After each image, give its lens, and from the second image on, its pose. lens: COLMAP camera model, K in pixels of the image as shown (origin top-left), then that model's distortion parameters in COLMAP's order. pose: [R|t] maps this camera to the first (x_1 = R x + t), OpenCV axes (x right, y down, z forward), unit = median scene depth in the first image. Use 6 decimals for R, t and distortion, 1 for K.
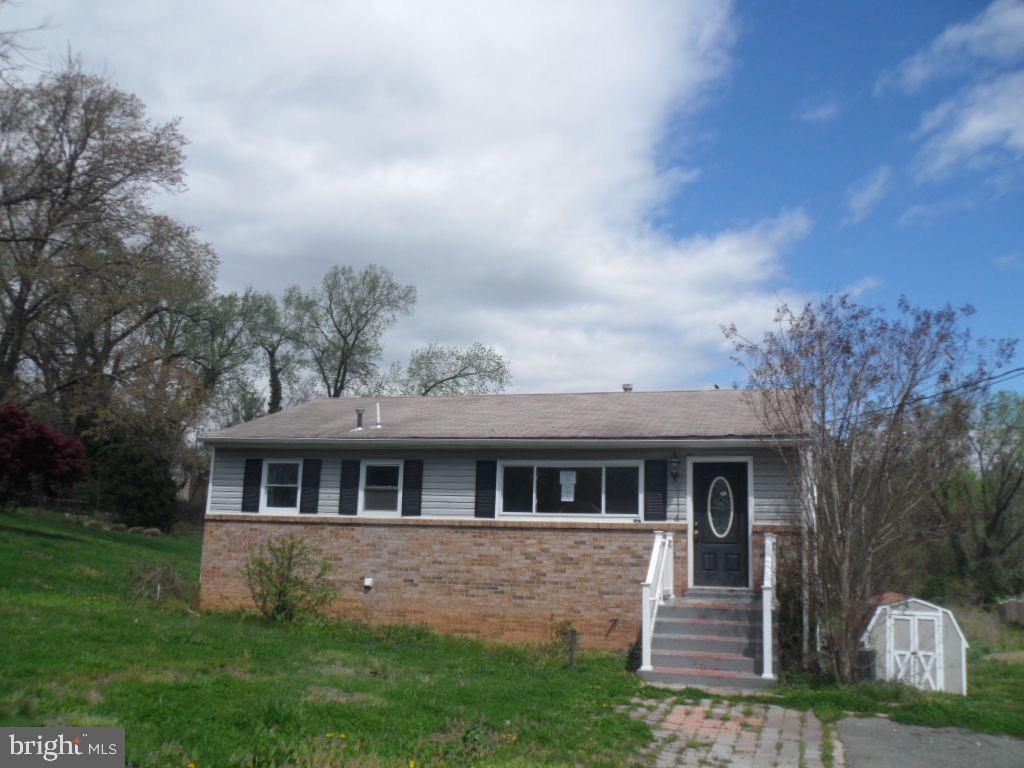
lens RADIAL K [[974.0, 0, 512.0], [0, 974.0, 384.0], [0, 0, 1]] dist [-0.002544, 0.011836]
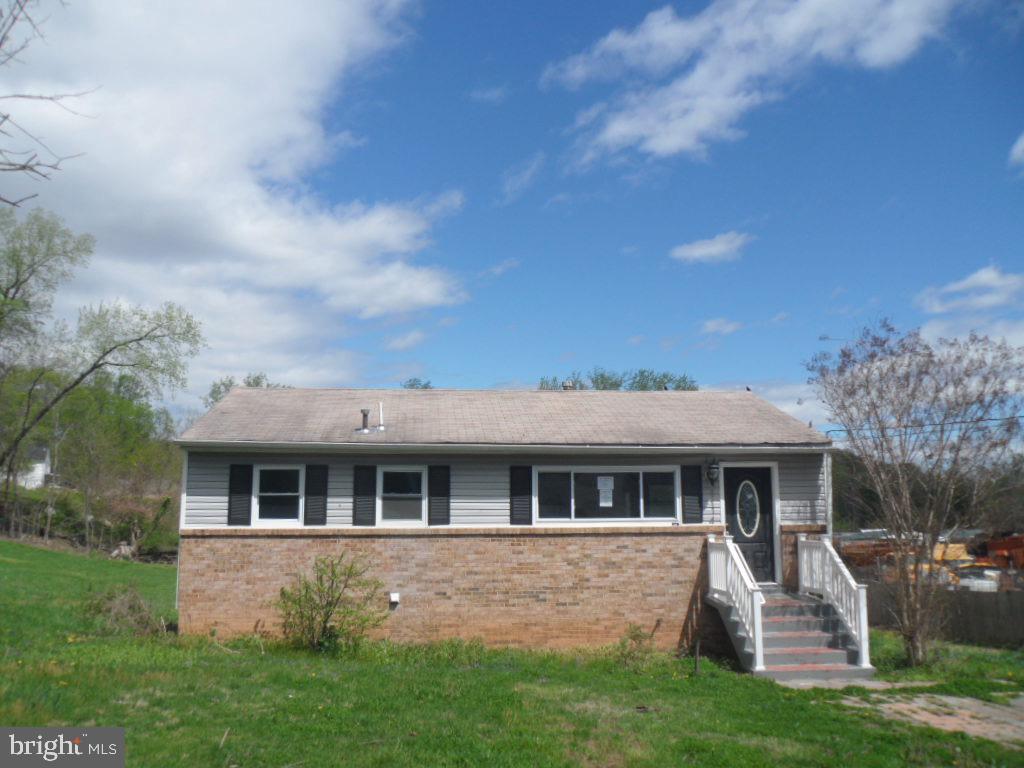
lens RADIAL K [[974.0, 0, 512.0], [0, 974.0, 384.0], [0, 0, 1]] dist [-0.002544, 0.011836]
pose [[0.915789, 0.019251, 0.401197, -0.431596], [-0.035420, 0.998830, 0.032923, -0.035753], [-0.400094, -0.044361, 0.915400, 0.114994]]
